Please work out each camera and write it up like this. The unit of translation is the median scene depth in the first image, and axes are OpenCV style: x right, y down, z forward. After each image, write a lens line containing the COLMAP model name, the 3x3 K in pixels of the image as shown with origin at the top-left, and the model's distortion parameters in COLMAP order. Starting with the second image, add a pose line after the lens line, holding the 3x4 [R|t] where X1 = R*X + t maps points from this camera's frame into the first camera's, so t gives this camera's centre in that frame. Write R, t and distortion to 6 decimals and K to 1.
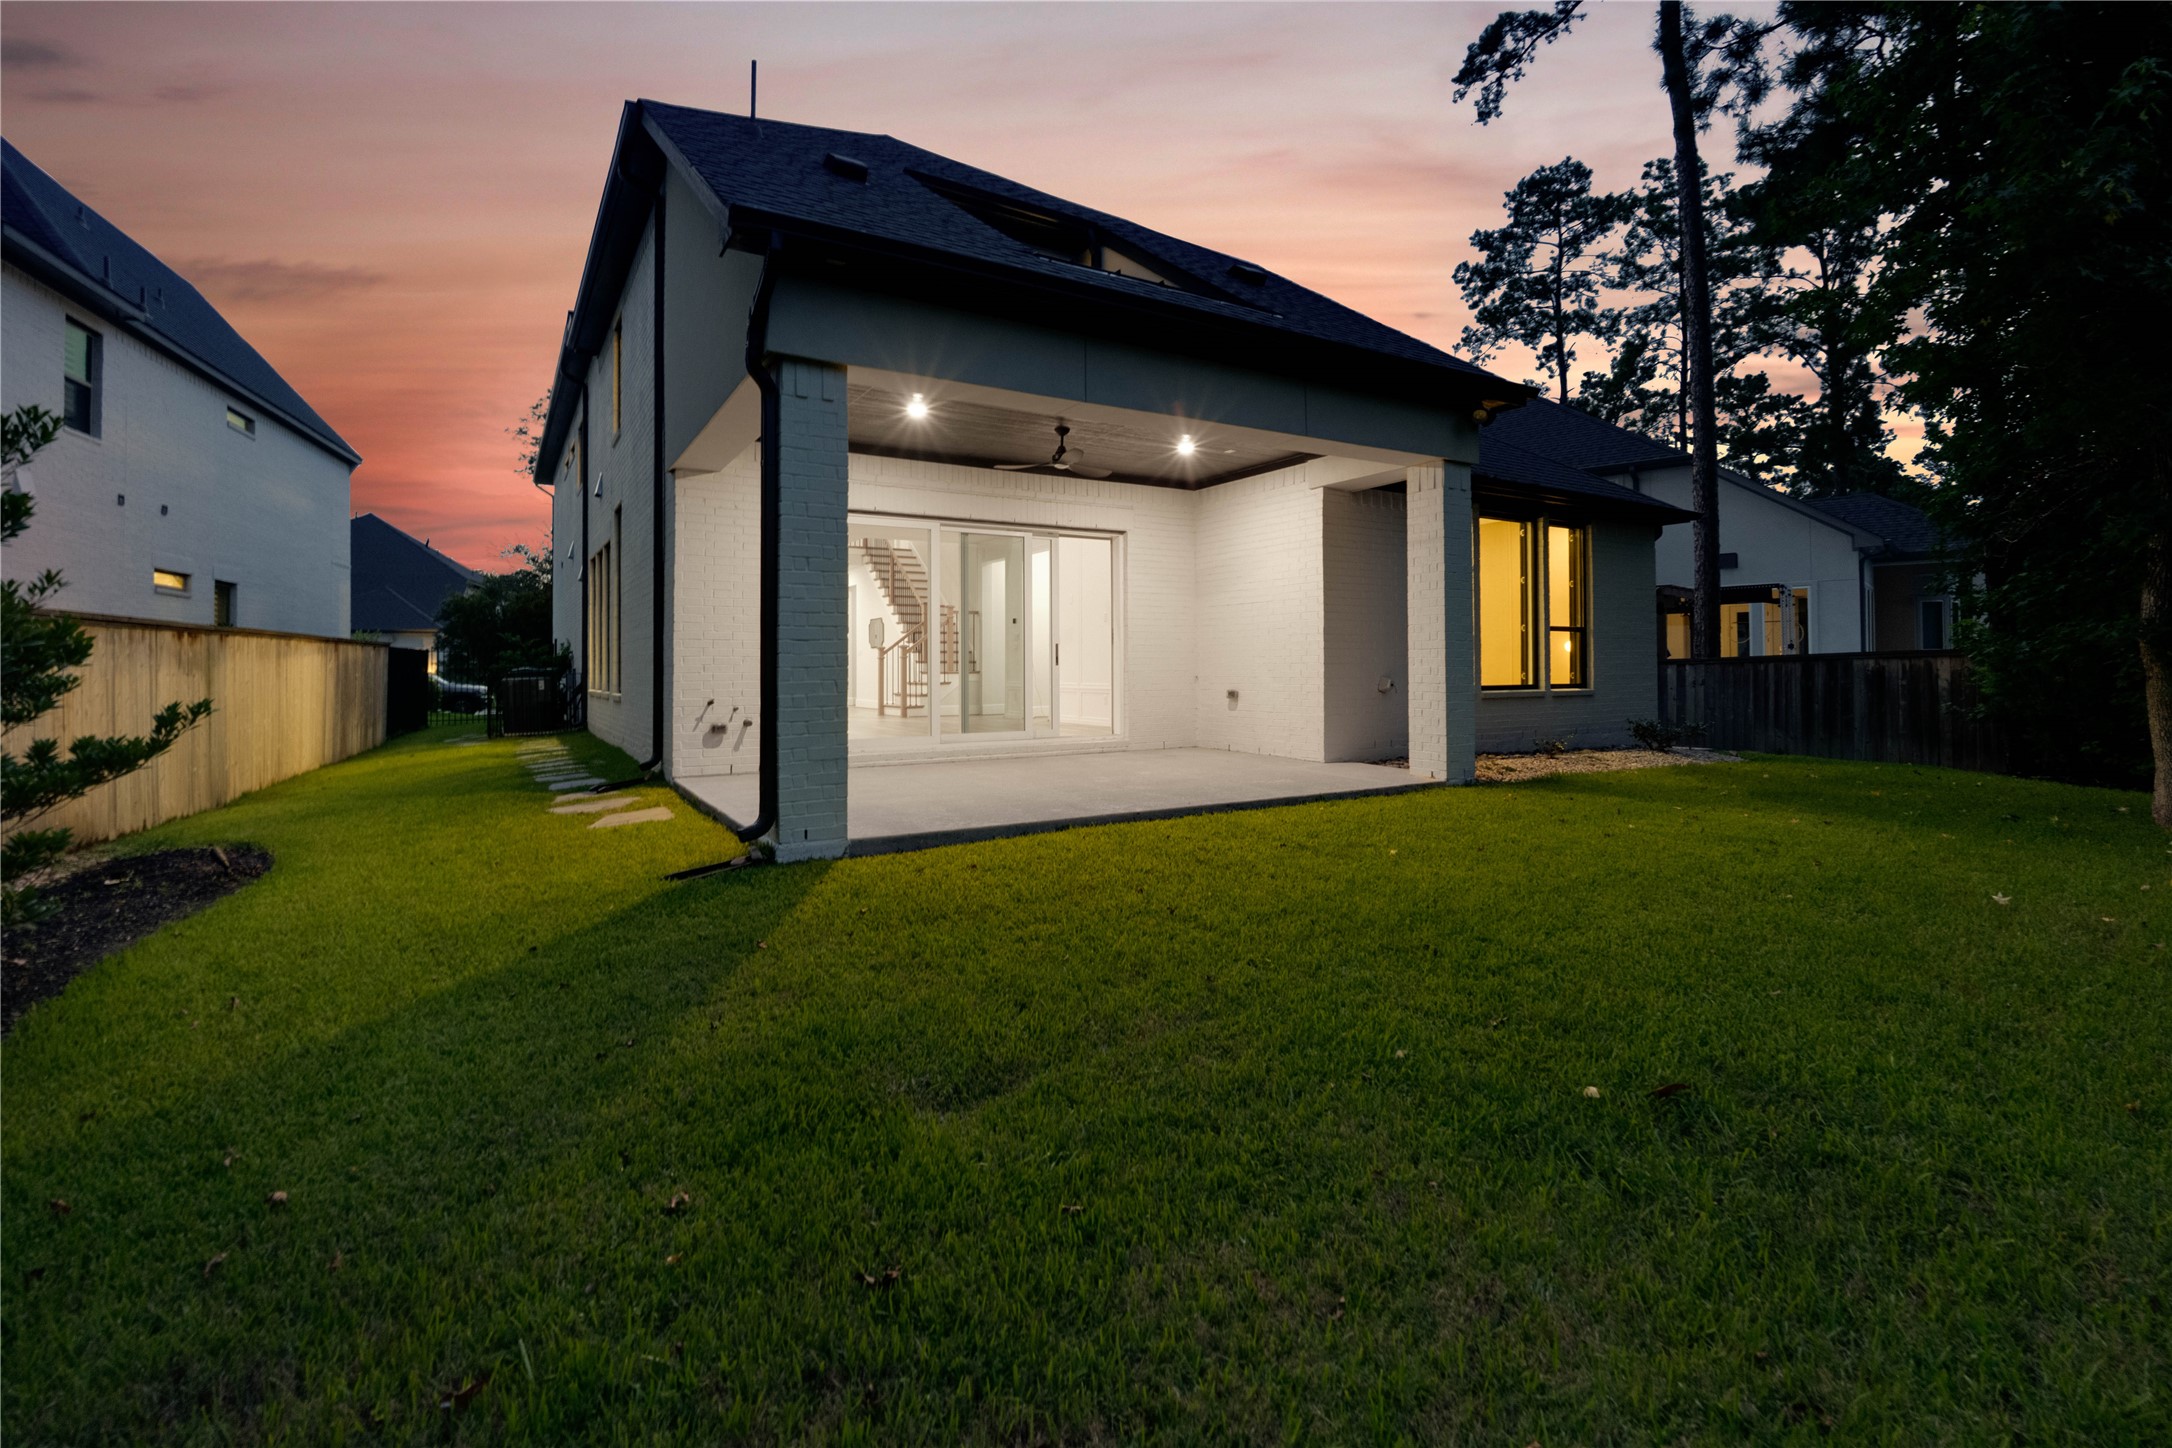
lens RADIAL K [[969.5, 0, 1084.9], [0, 969.5, 671.3], [0, 0, 1]] dist [-0.004342, -0.000572]
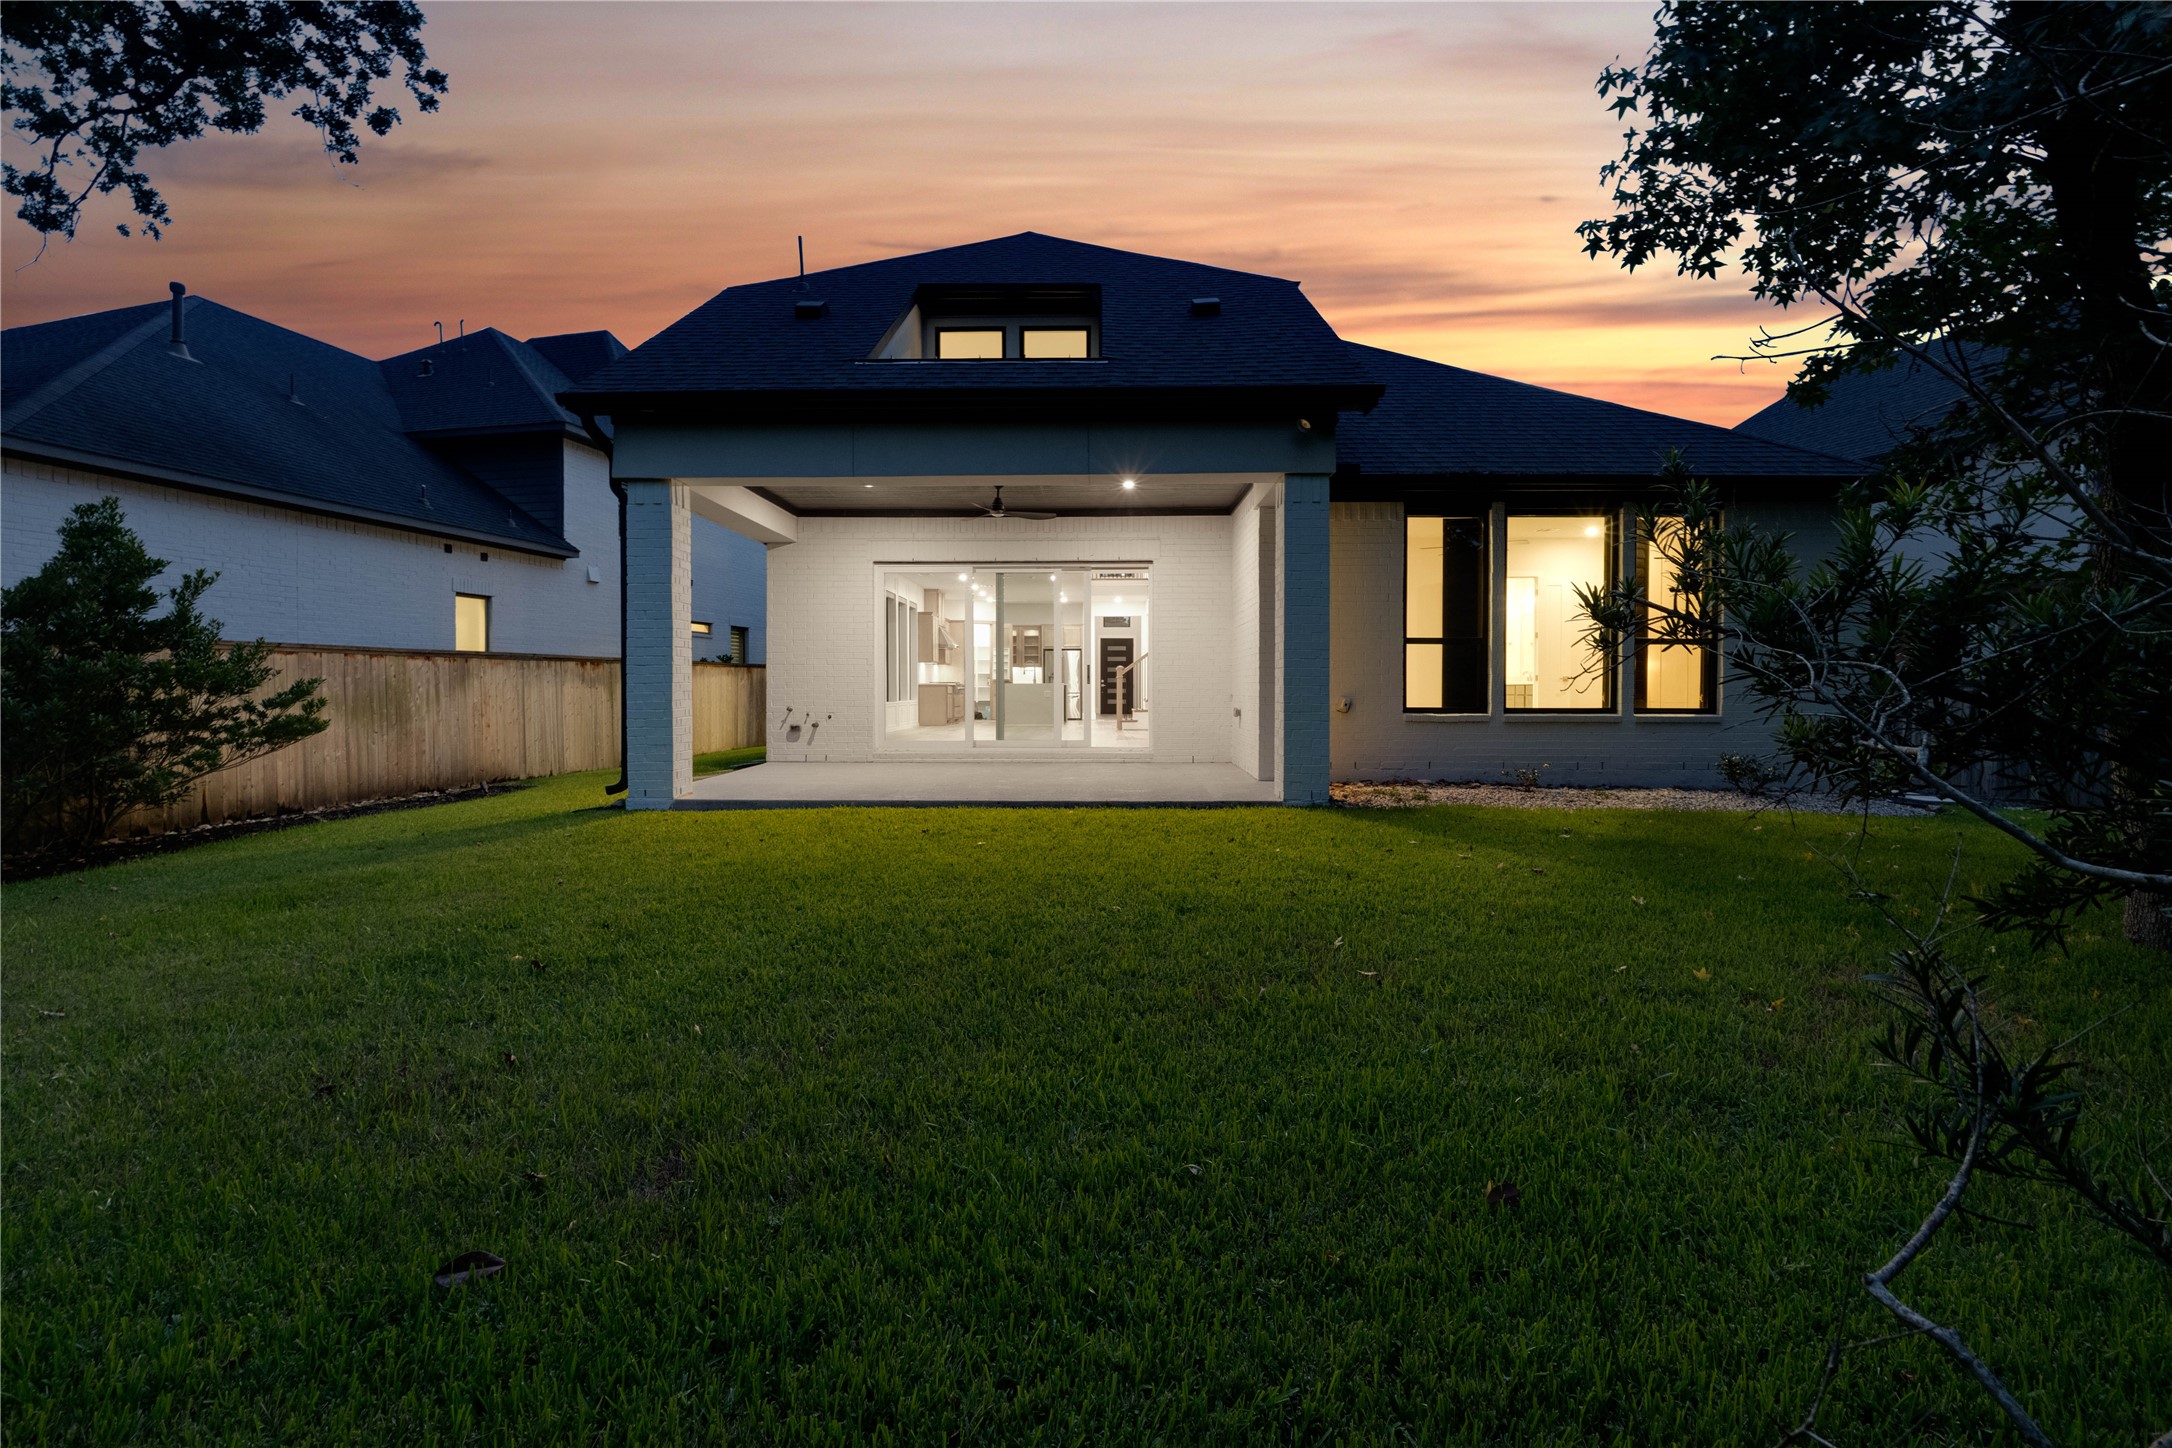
lens RADIAL K [[950.2, 0, 1086.0], [0, 950.2, 724.0], [0, 0, 1]] dist [-0.003615, 0.000059]
pose [[0.839722, 0.026073, -0.542390, 0.702466], [-0.006997, 0.999283, 0.037204, -0.000477], [0.542971, -0.027446, 0.839303, 0.078893]]
